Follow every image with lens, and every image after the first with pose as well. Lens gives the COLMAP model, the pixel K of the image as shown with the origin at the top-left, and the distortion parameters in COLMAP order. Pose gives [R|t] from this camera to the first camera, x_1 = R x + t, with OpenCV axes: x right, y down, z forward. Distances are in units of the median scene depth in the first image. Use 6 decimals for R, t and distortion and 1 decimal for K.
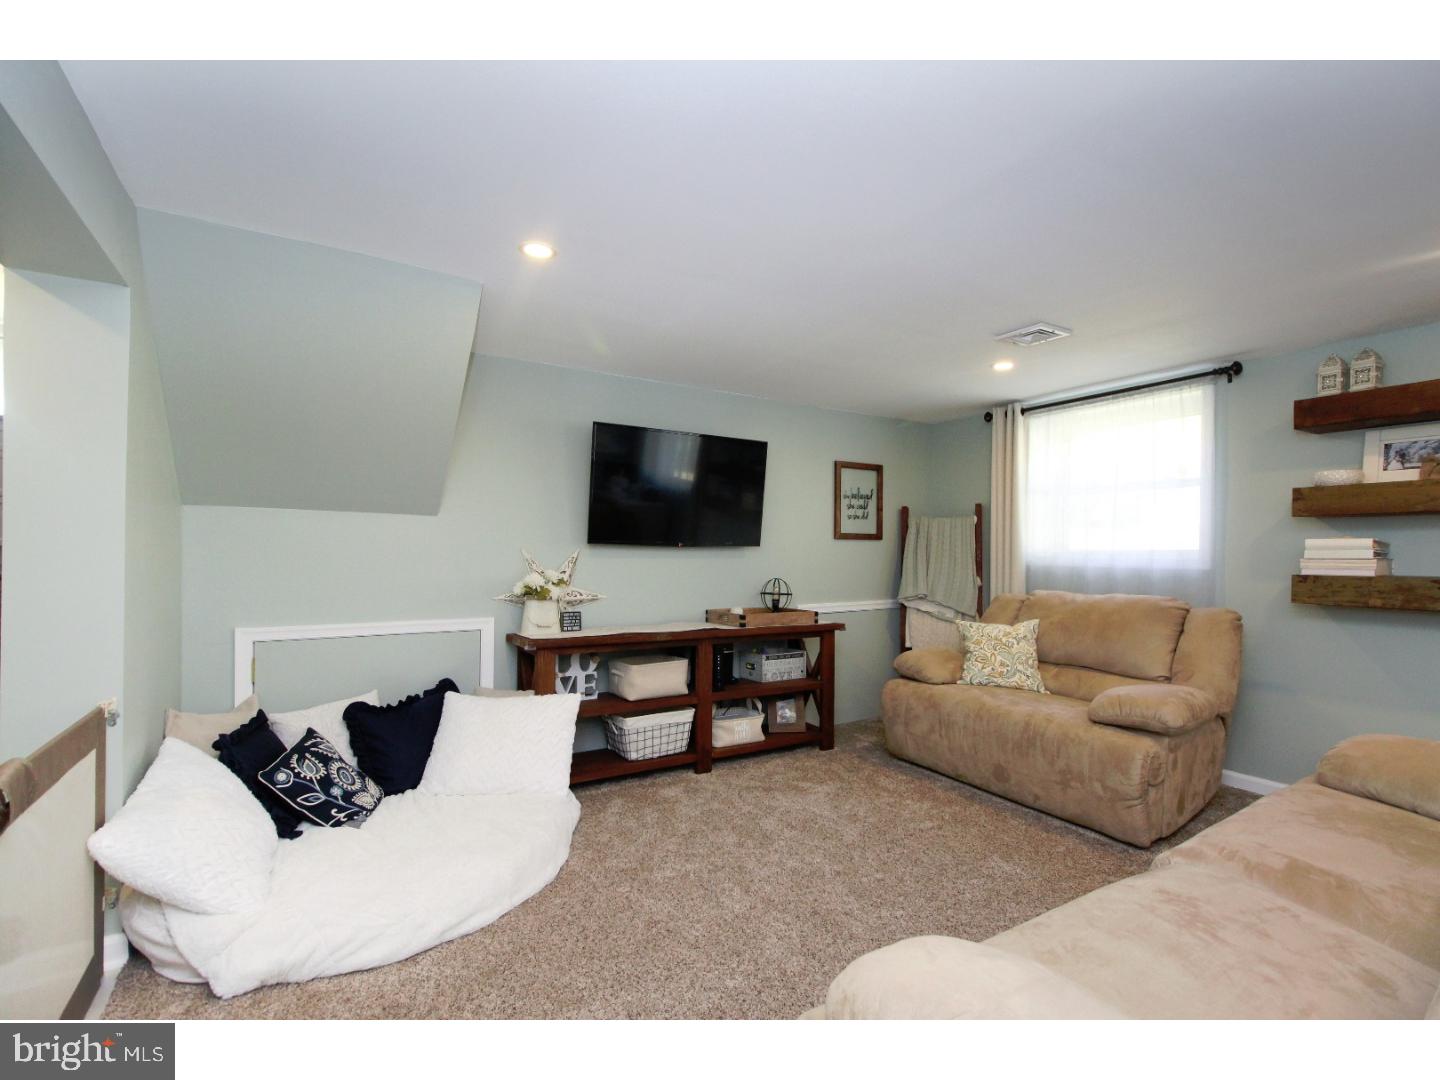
lens RADIAL K [[667.9, 0, 730.1], [0, 667.9, 546.7], [0, 0, 1]] dist [-0.000405, -0.009995]
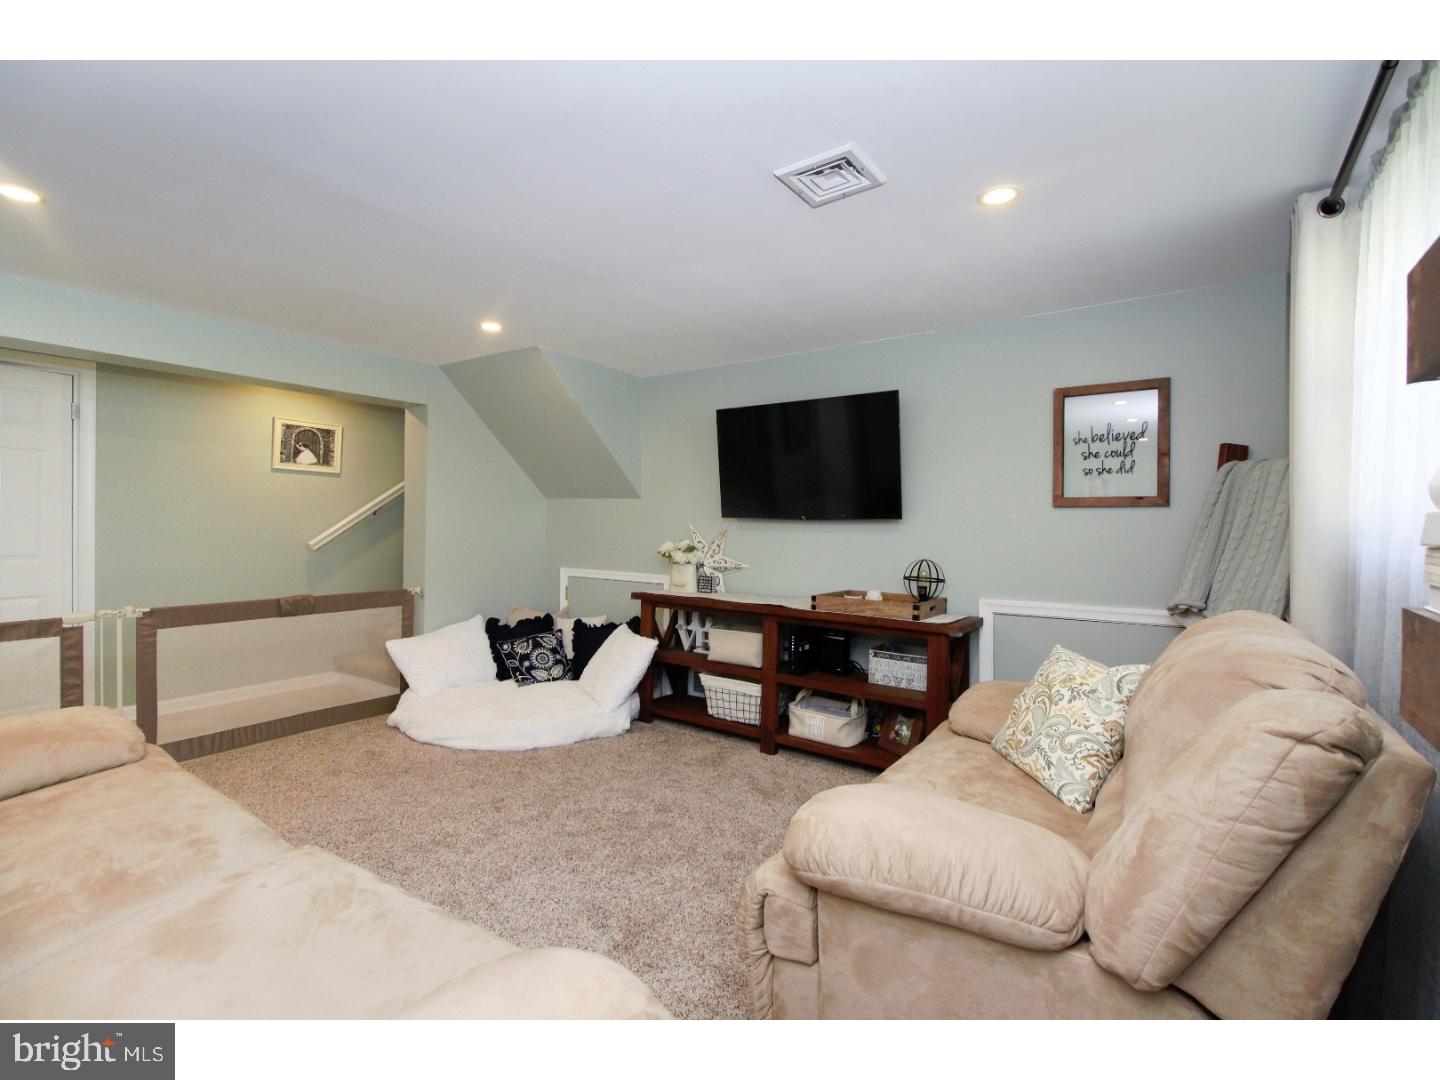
lens RADIAL K [[663.7, 0, 711.7], [0, 663.7, 523.9], [0, 0, 1]] dist [0.020952, -0.009729]
pose [[0.376579, -0.005841, -0.926366, 0.810313], [-0.004030, 0.999960, -0.007944, 0.014618], [0.926376, 0.006725, 0.376541, 0.552630]]
